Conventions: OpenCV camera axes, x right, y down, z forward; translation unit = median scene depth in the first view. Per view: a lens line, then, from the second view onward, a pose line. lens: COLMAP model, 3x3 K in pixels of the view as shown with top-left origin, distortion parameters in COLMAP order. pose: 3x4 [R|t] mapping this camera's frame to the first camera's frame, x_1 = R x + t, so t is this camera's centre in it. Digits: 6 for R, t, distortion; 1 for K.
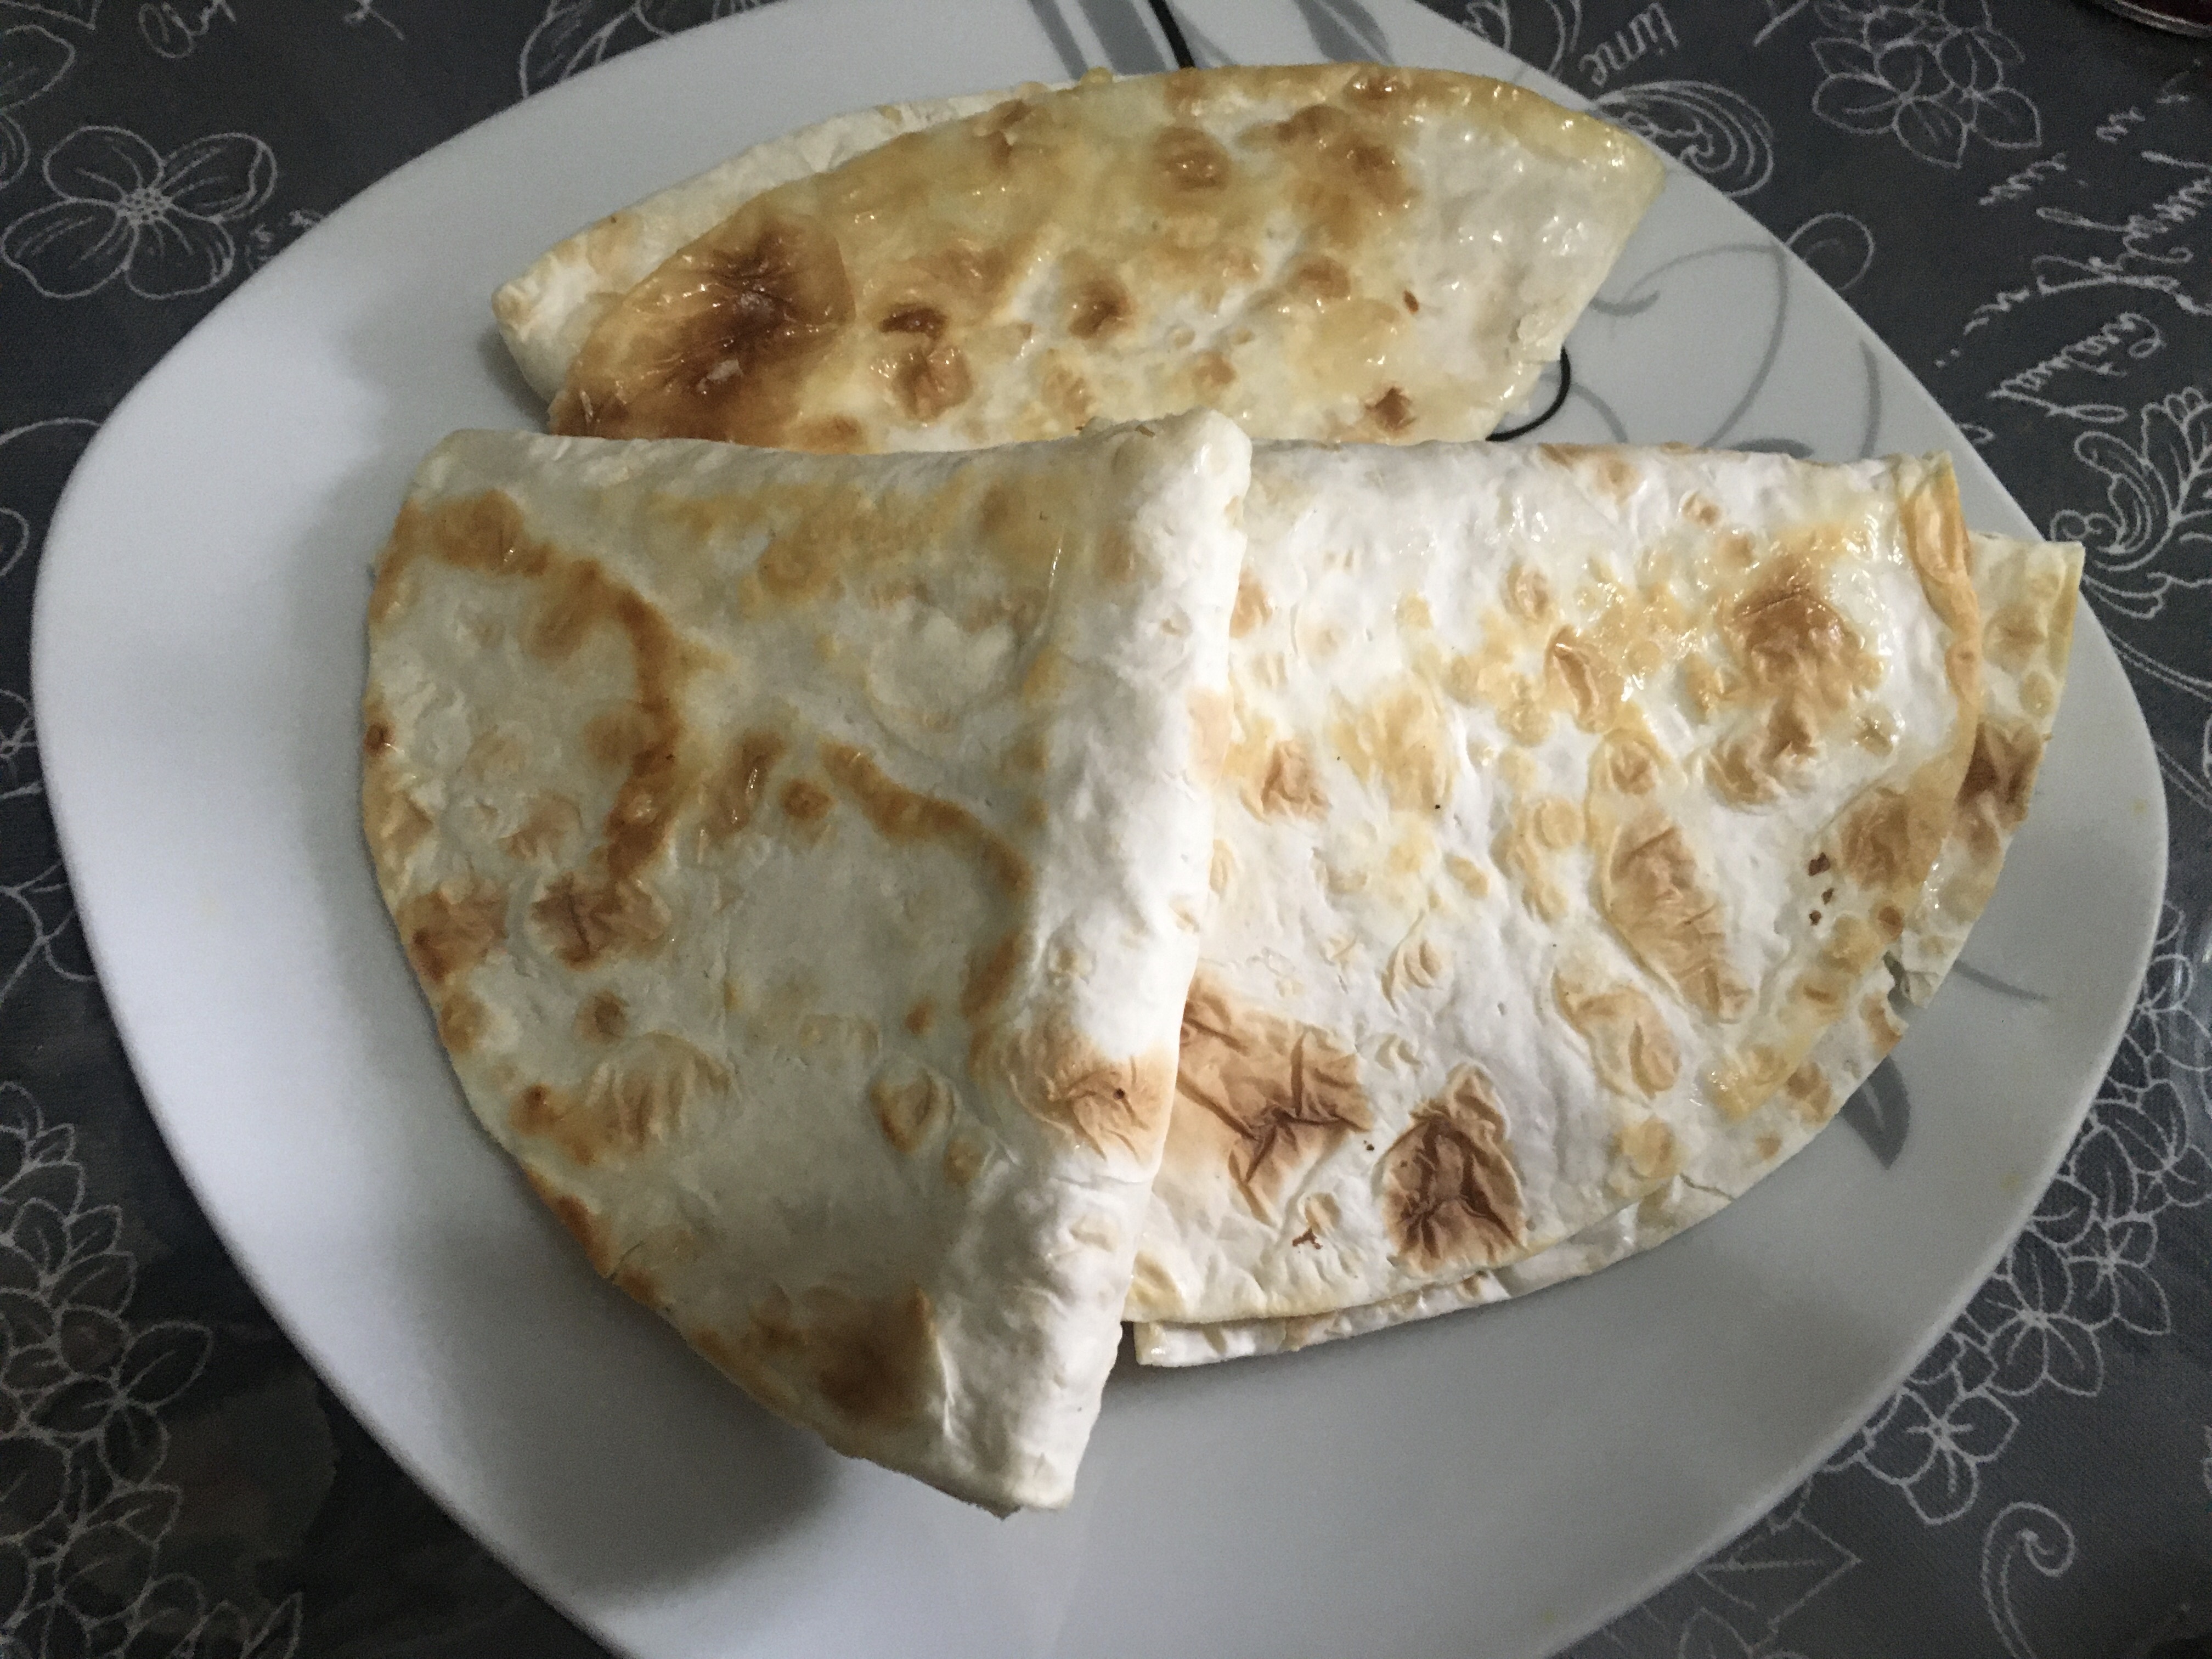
lens RADIAL K [[1954.0, 0, 1086.0], [0, 1954.0, 829.8], [0, 0, 1]] dist [0.056904, -0.104459]
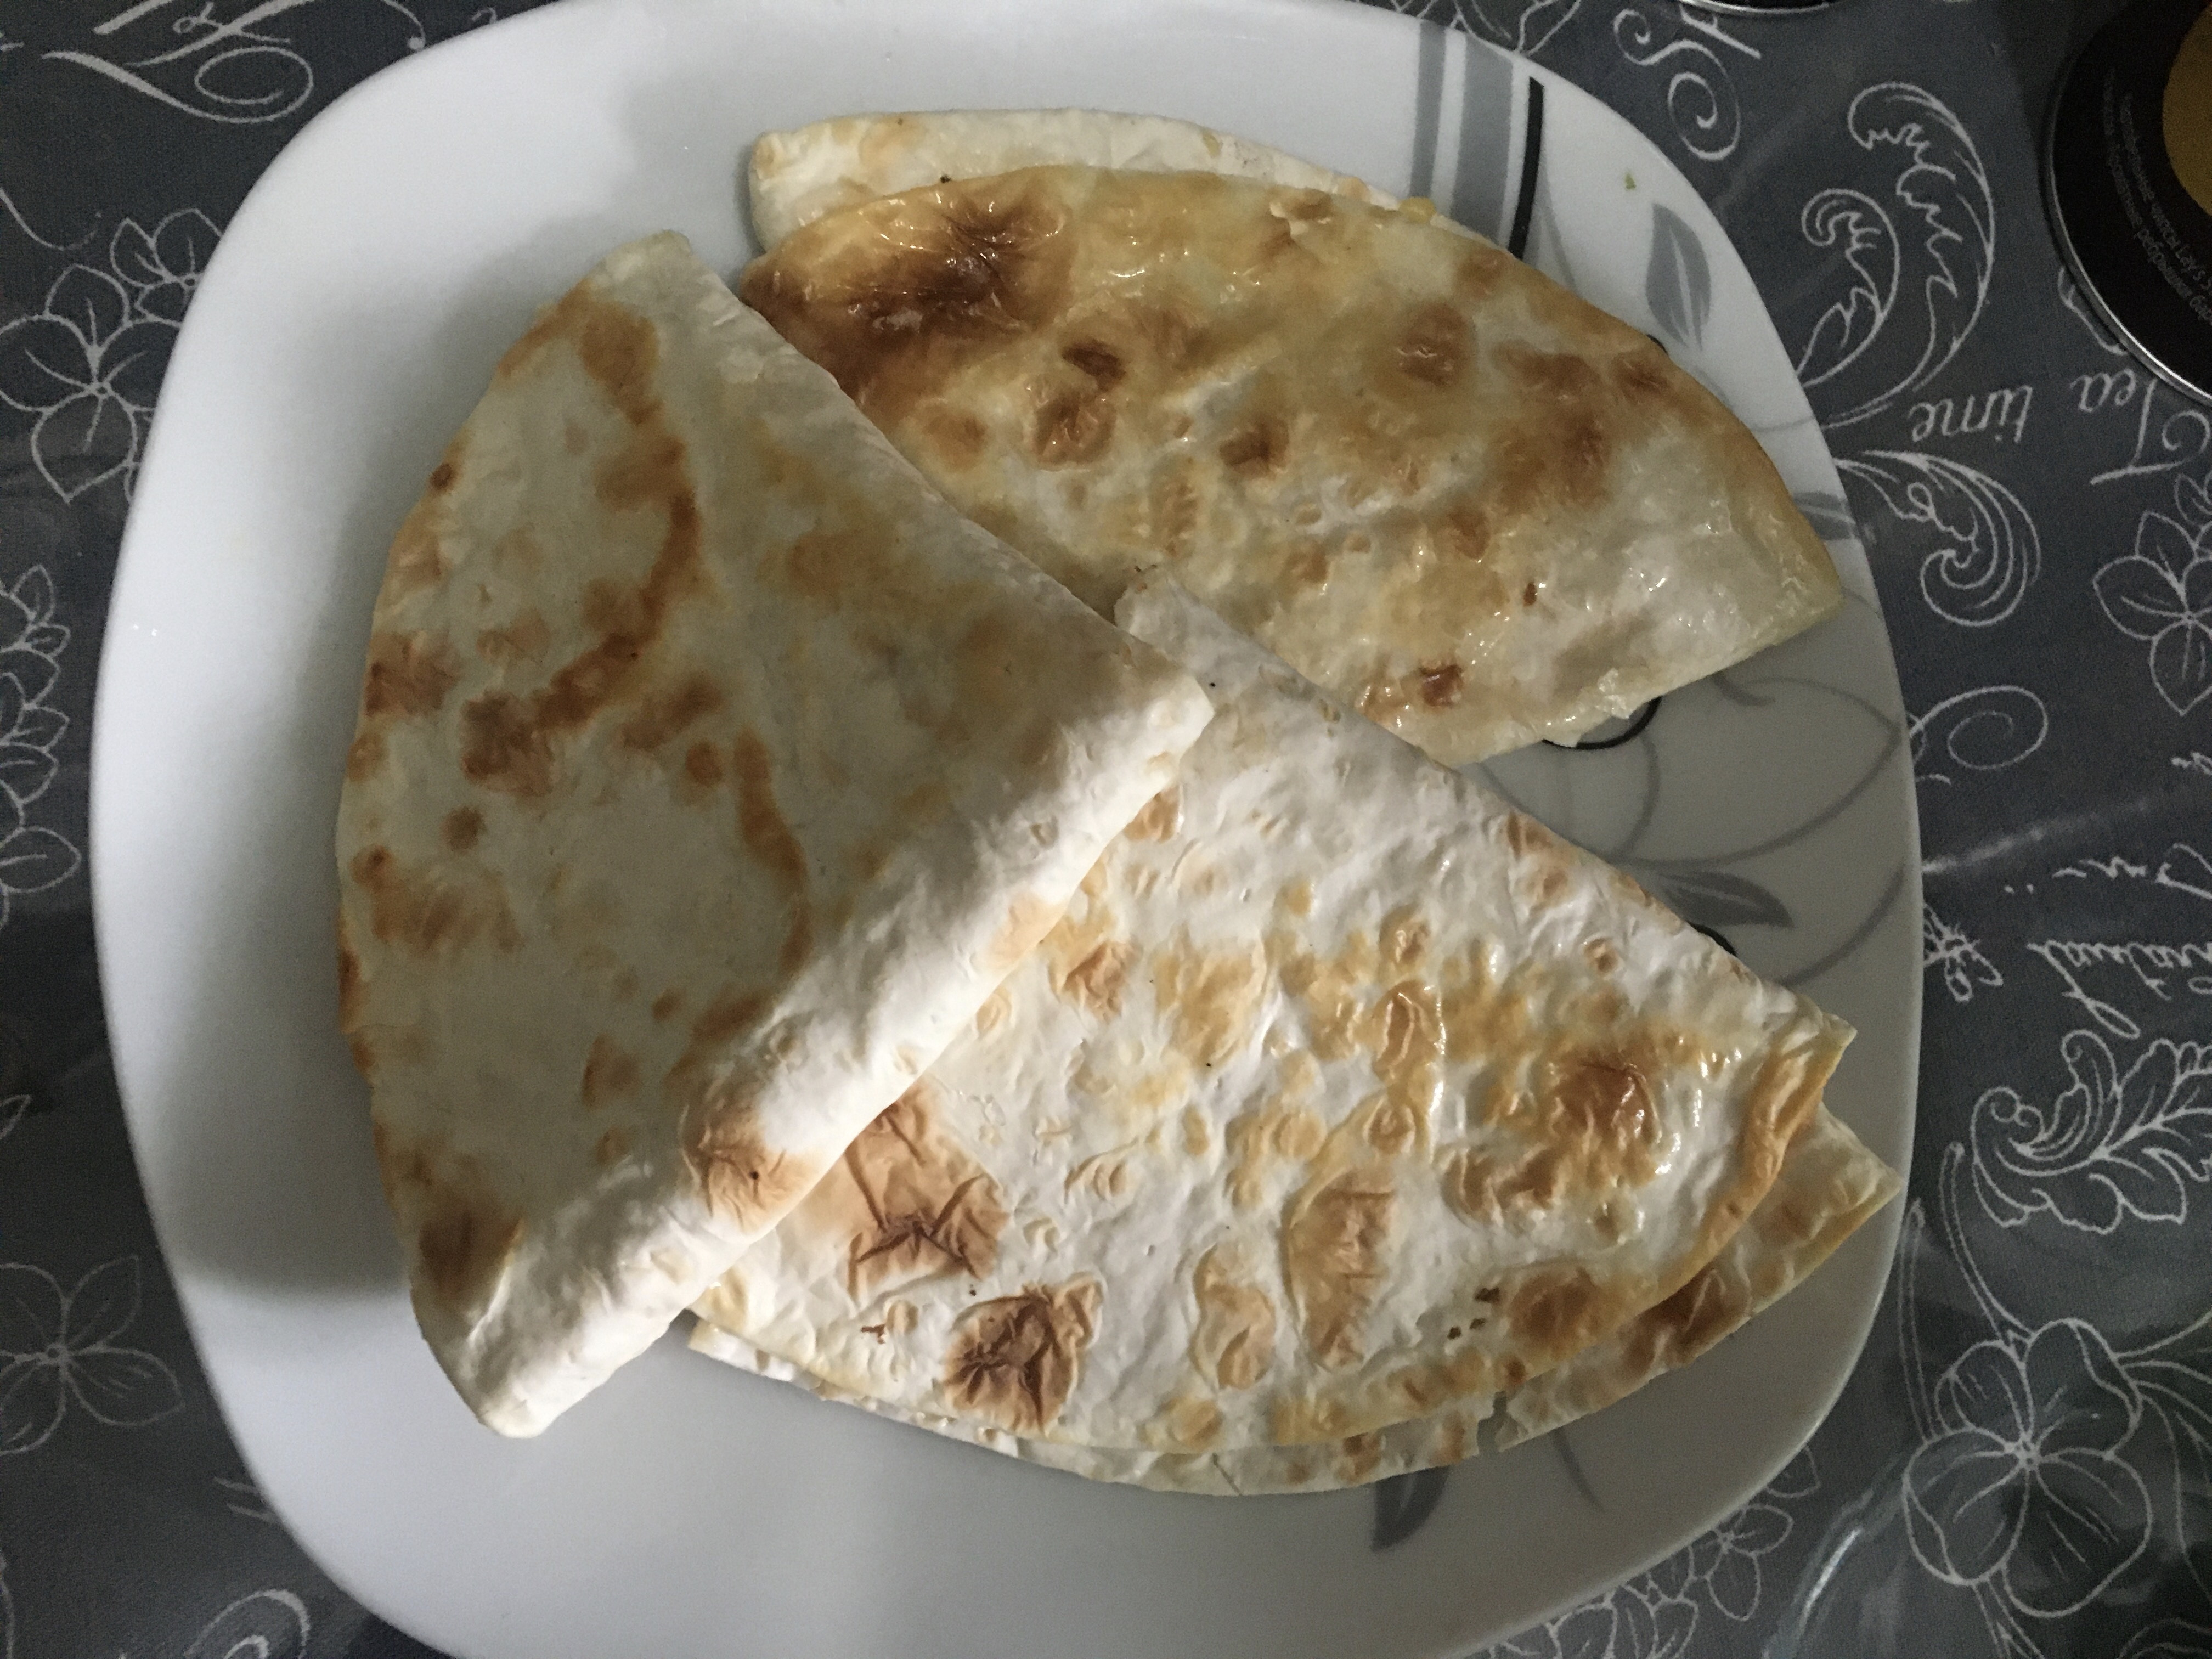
lens RADIAL K [[1954.0, 0, 1091.9], [0, 1954.0, 819.9], [0, 0, 1]] dist [0.056904, -0.104459]
pose [[0.839591, 0.540376, -0.055506, 0.108471], [-0.519437, 0.828535, 0.209081, -0.305561], [0.158971, -0.146711, 0.976322, -0.044057]]
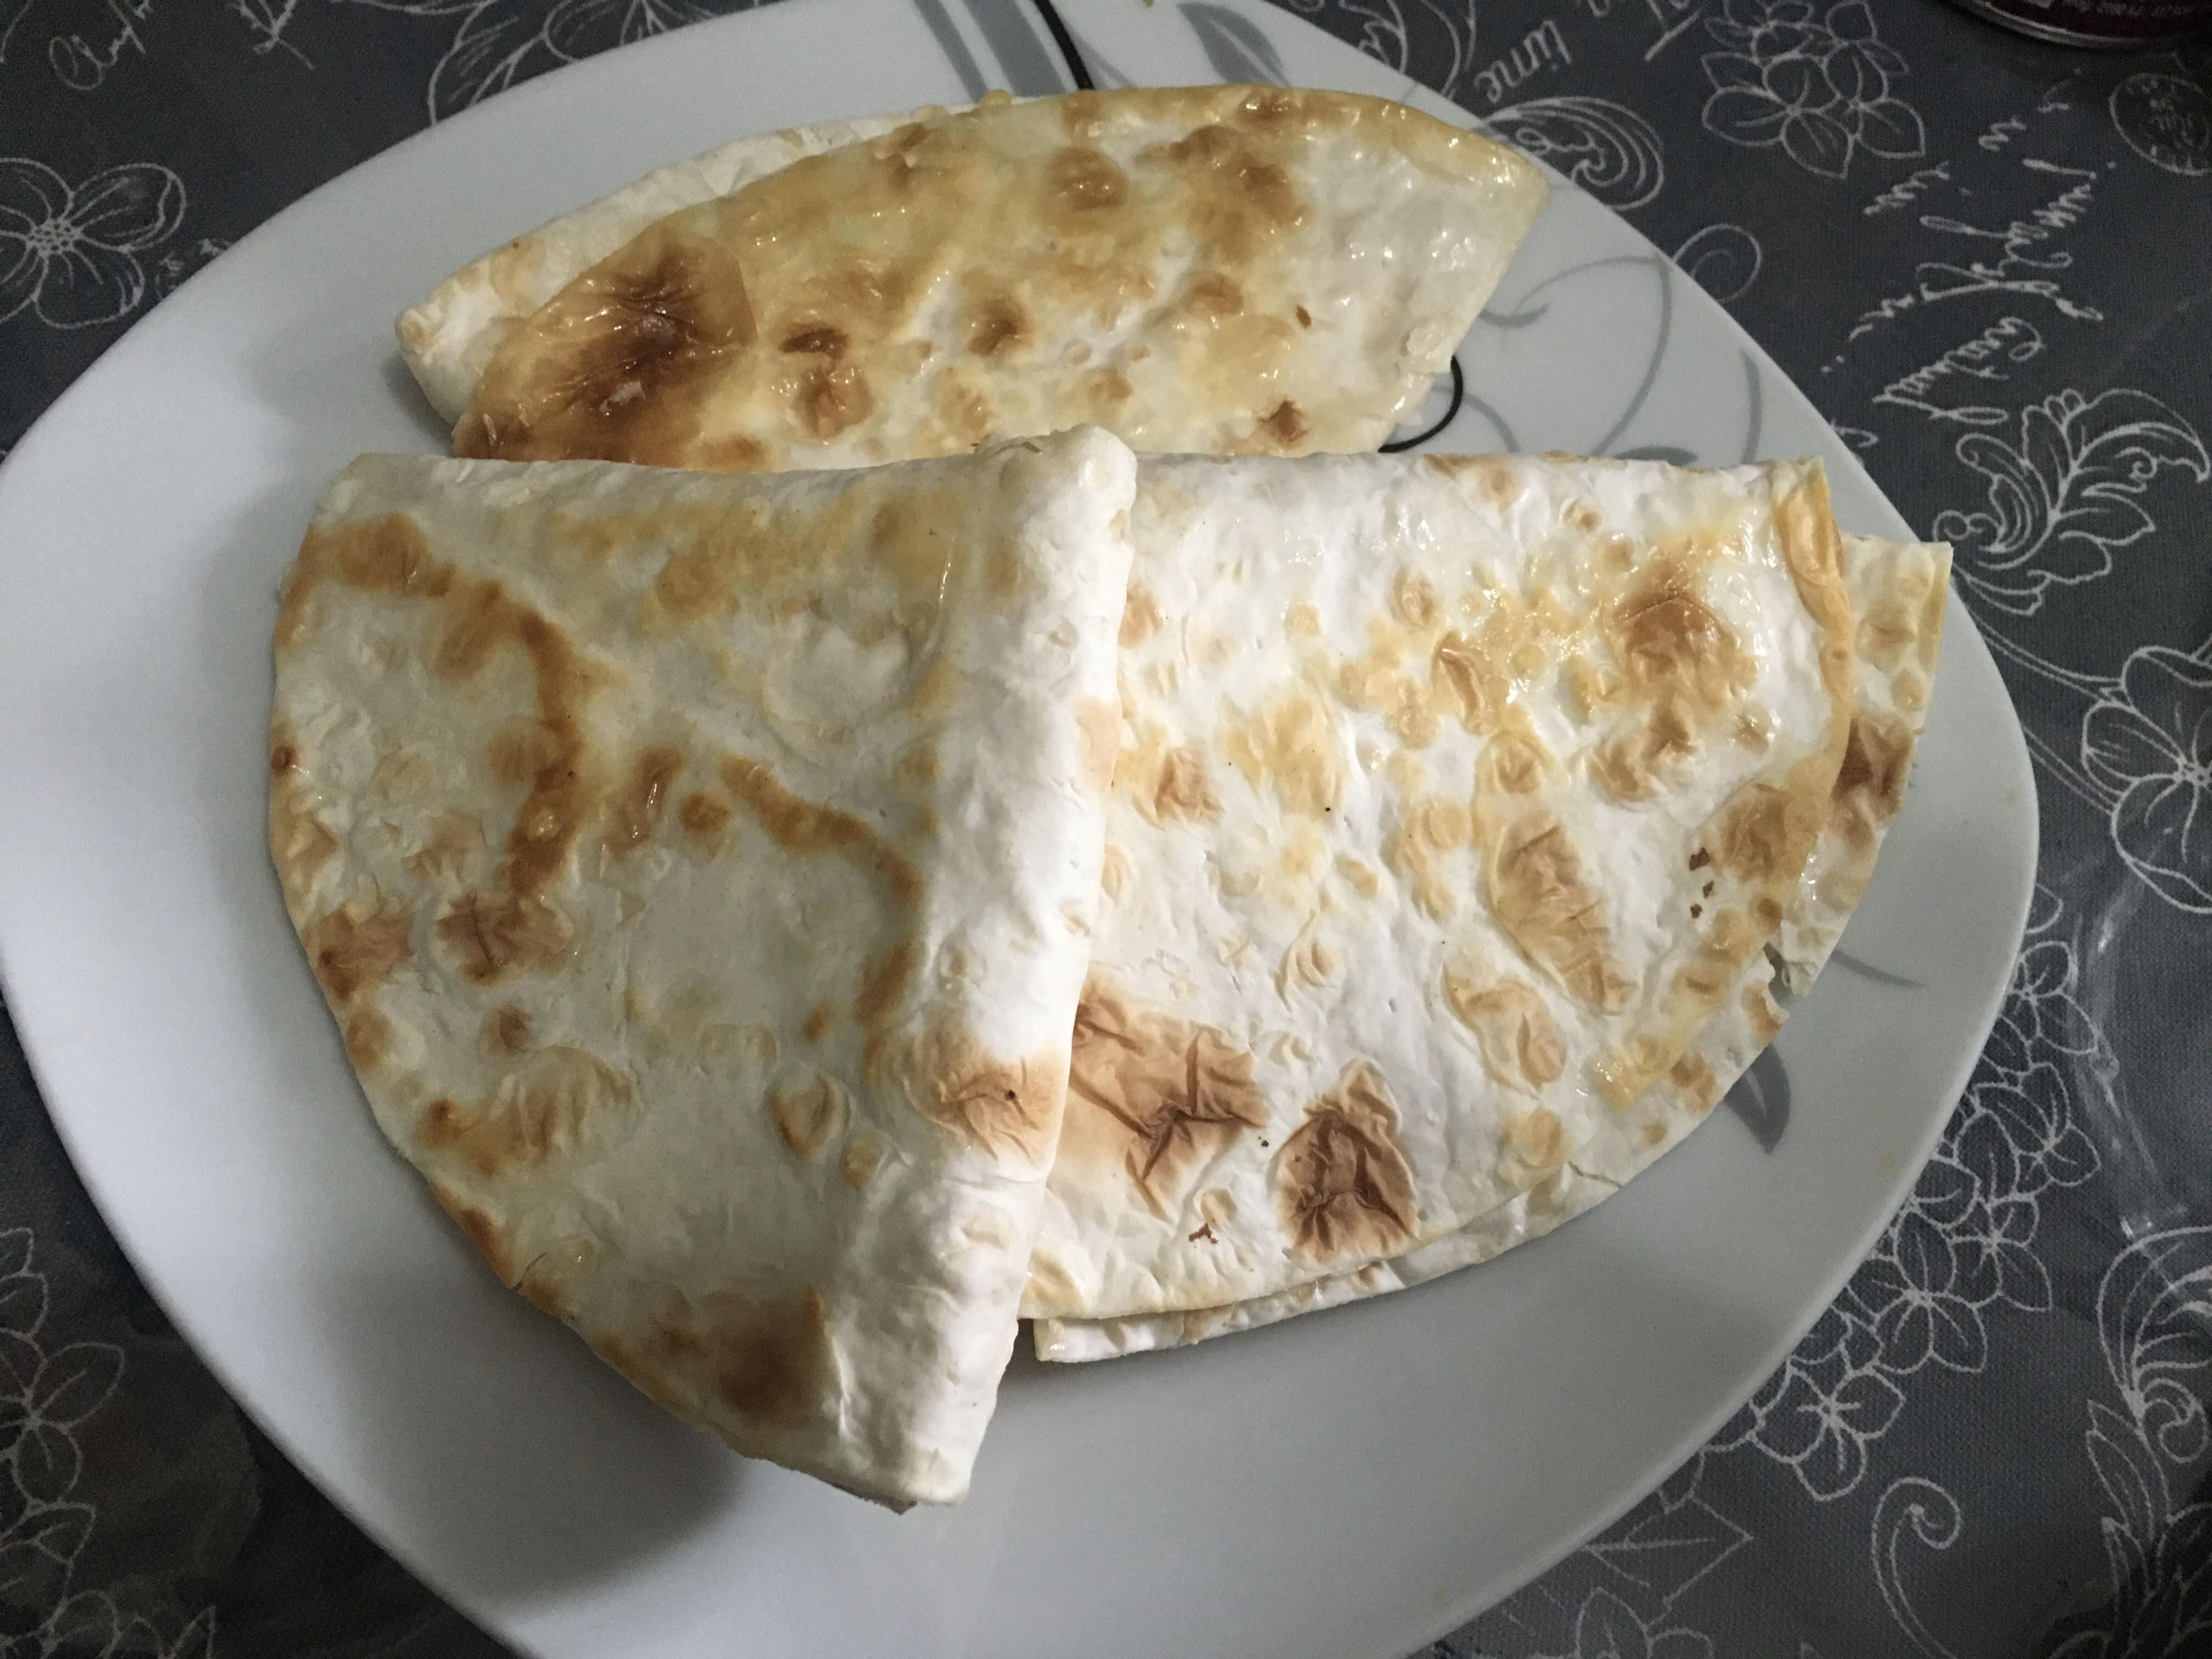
lens RADIAL K [[1954.0, 0, 1090.7], [0, 1954.0, 825.6], [0, 0, 1]] dist [0.056904, -0.104459]
pose [[0.999619, -0.017636, 0.021242, 0.032435], [0.017794, 0.999815, -0.007301, 0.001835], [-0.021109, 0.007676, 0.999748, -0.020044]]
